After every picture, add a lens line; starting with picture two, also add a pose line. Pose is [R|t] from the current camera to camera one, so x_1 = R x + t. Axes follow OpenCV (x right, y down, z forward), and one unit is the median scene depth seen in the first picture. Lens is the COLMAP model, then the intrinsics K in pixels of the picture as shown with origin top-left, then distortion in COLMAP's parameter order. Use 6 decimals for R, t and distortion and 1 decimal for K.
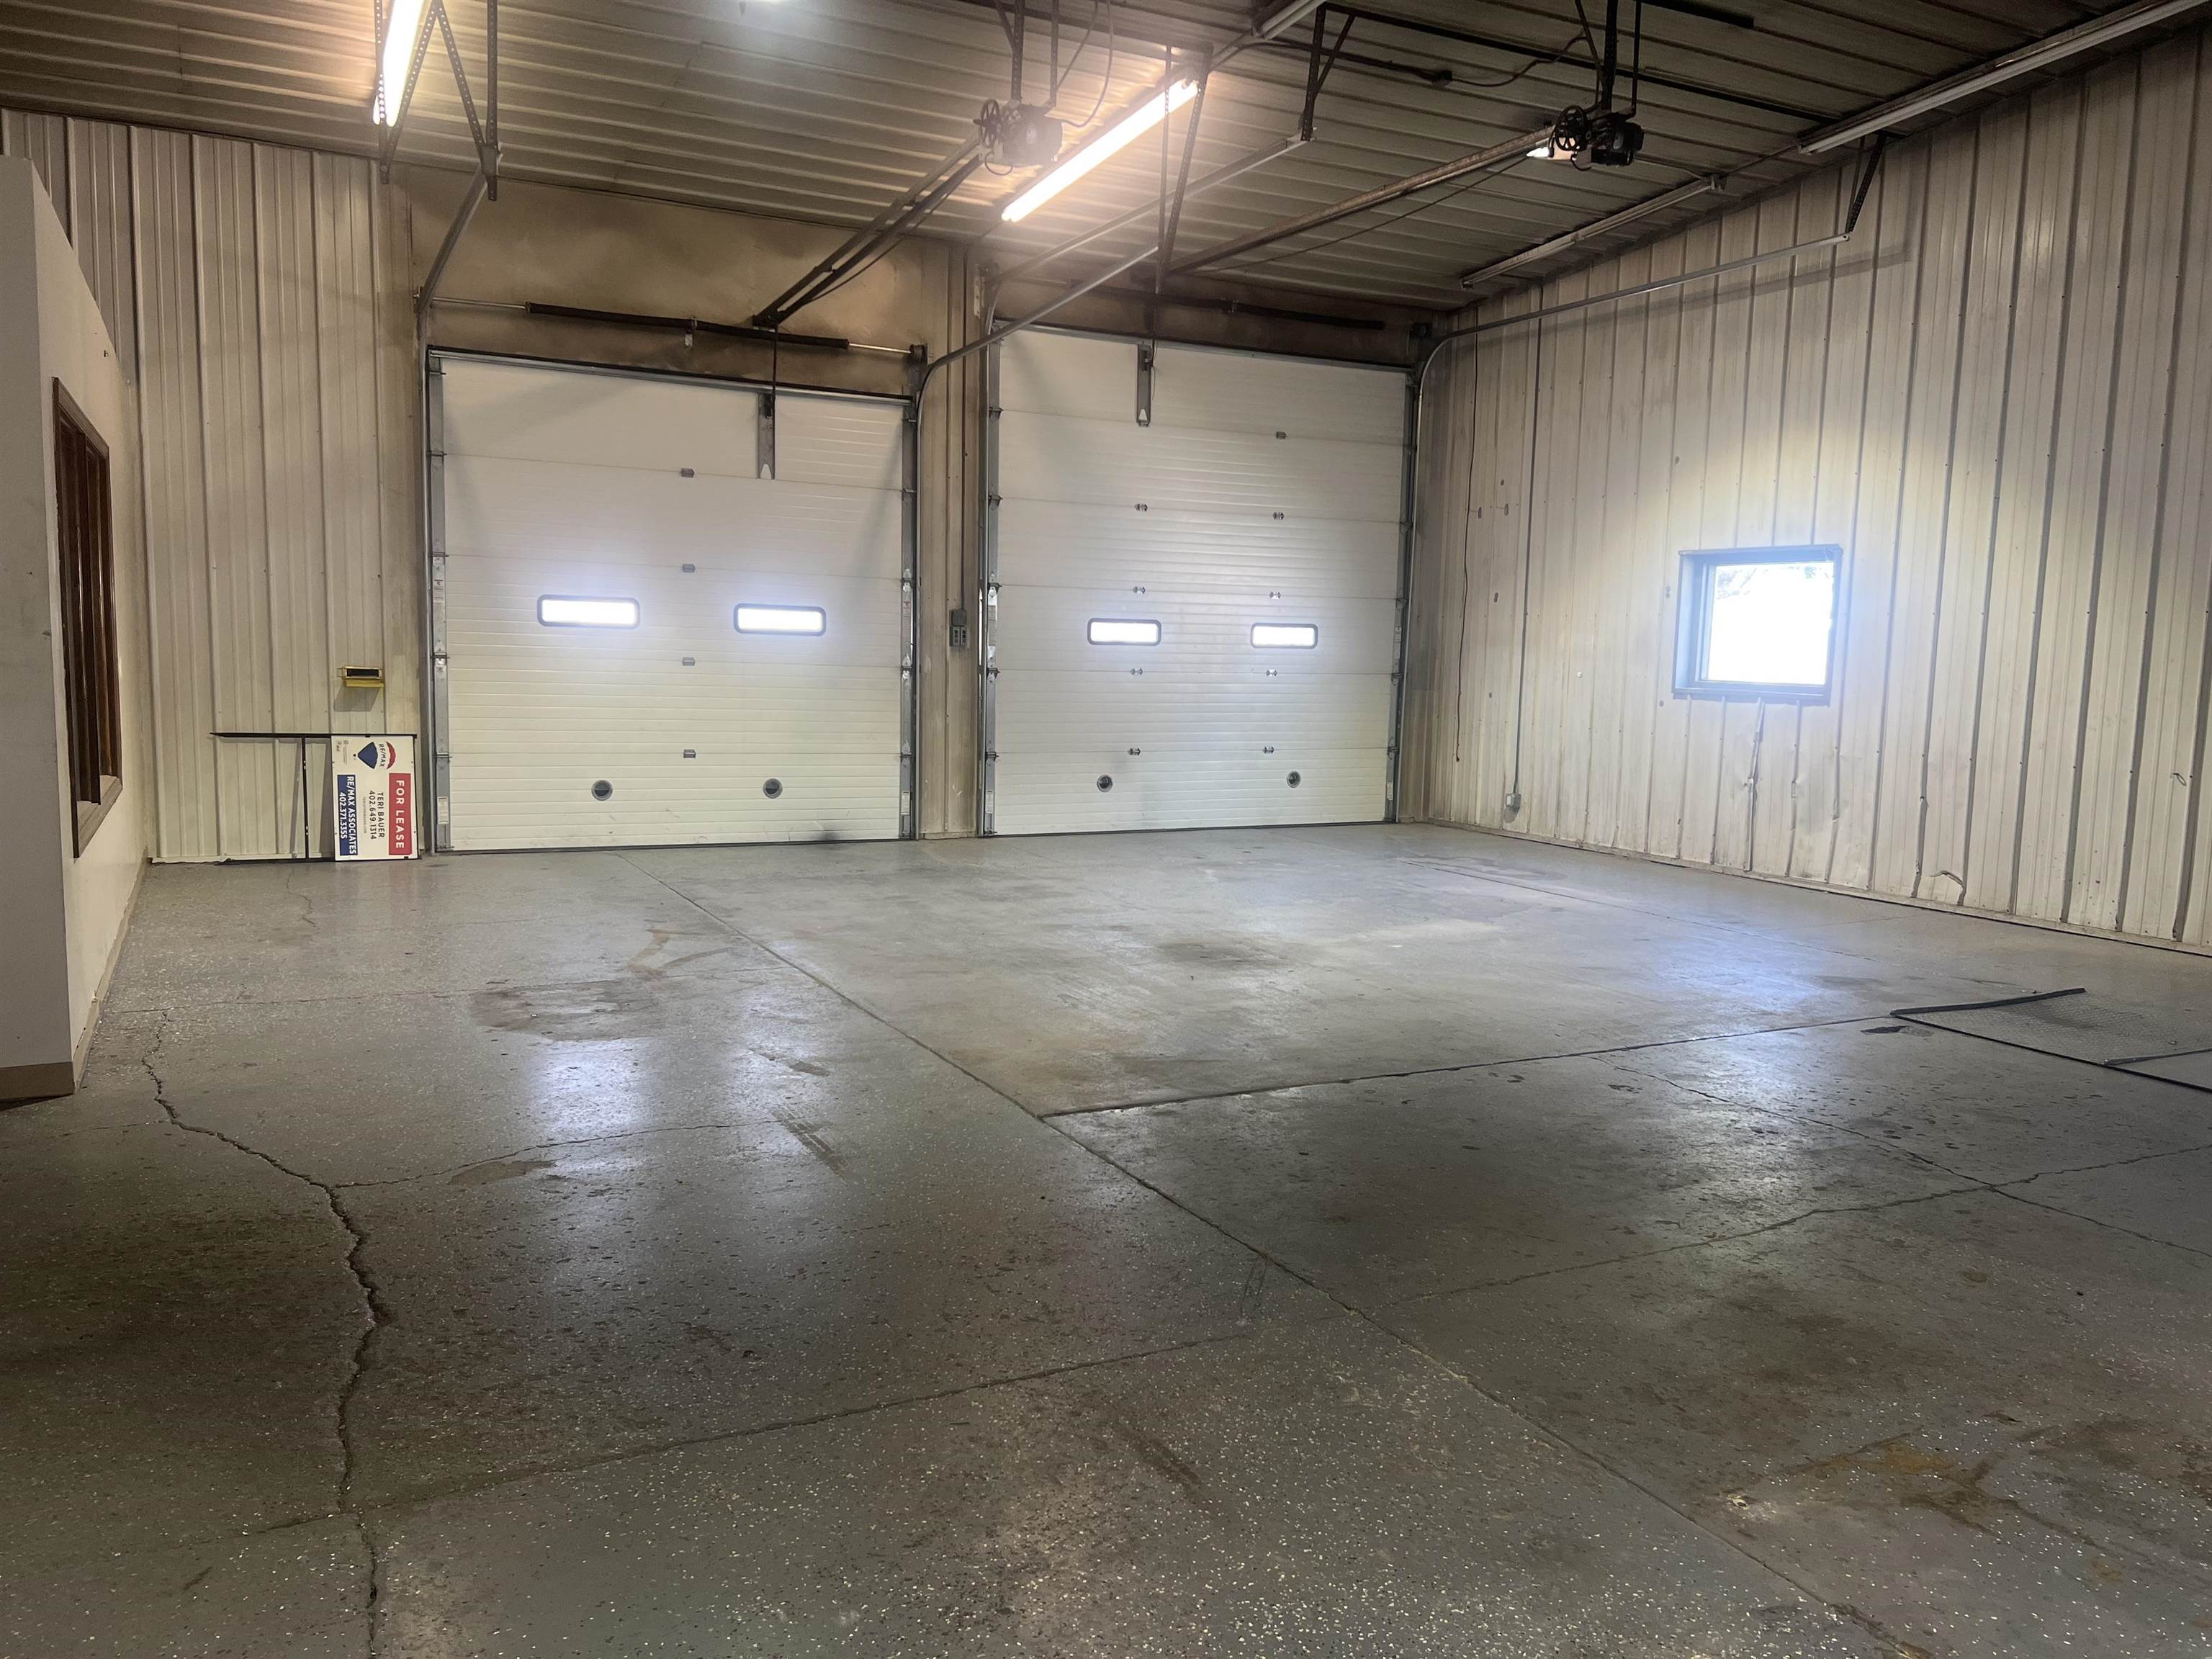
lens RADIAL K [[1658.6, 0, 1104.0], [0, 1658.6, 834.1], [0, 0, 1]] dist [0.055806, -0.062545]
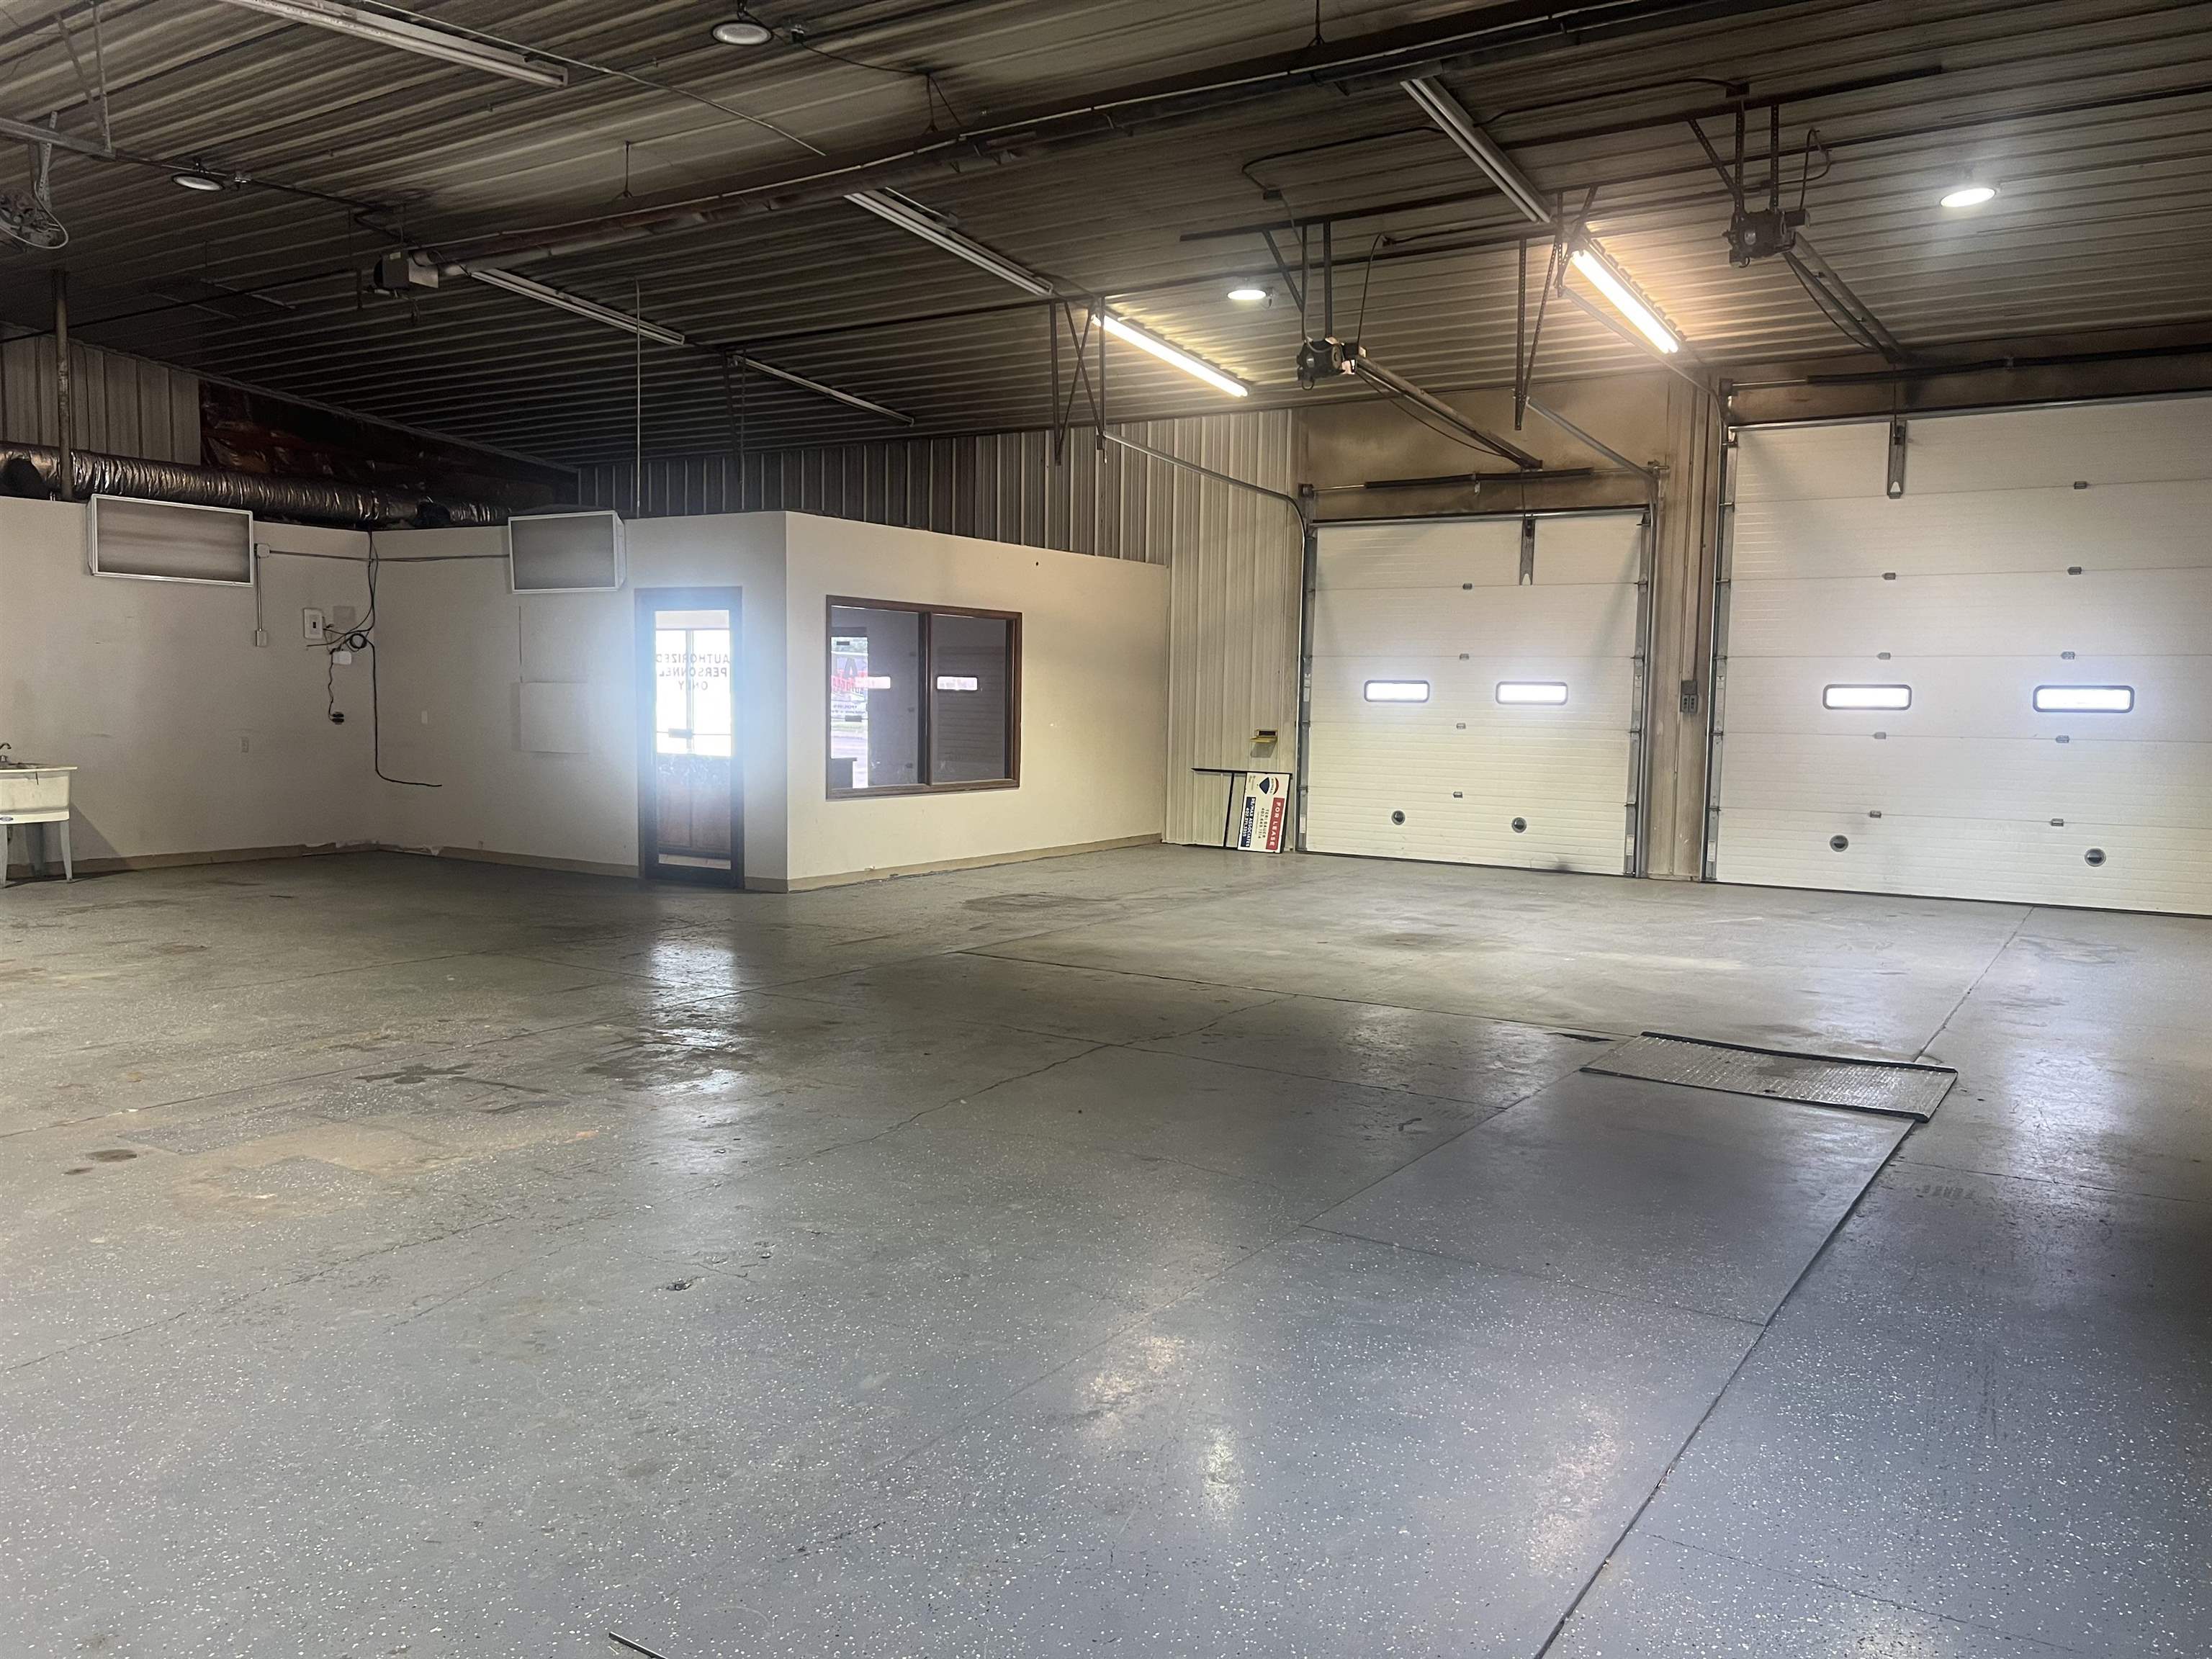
lens RADIAL K [[1658.6, 0, 1107.3], [0, 1658.6, 835.6], [0, 0, 1]] dist [0.055806, -0.062545]
pose [[0.494652, 0.051775, -0.867548, 0.767508], [-0.103387, 0.994641, 0.000411, 0.012943], [0.862920, 0.089490, 0.497354, 0.095942]]
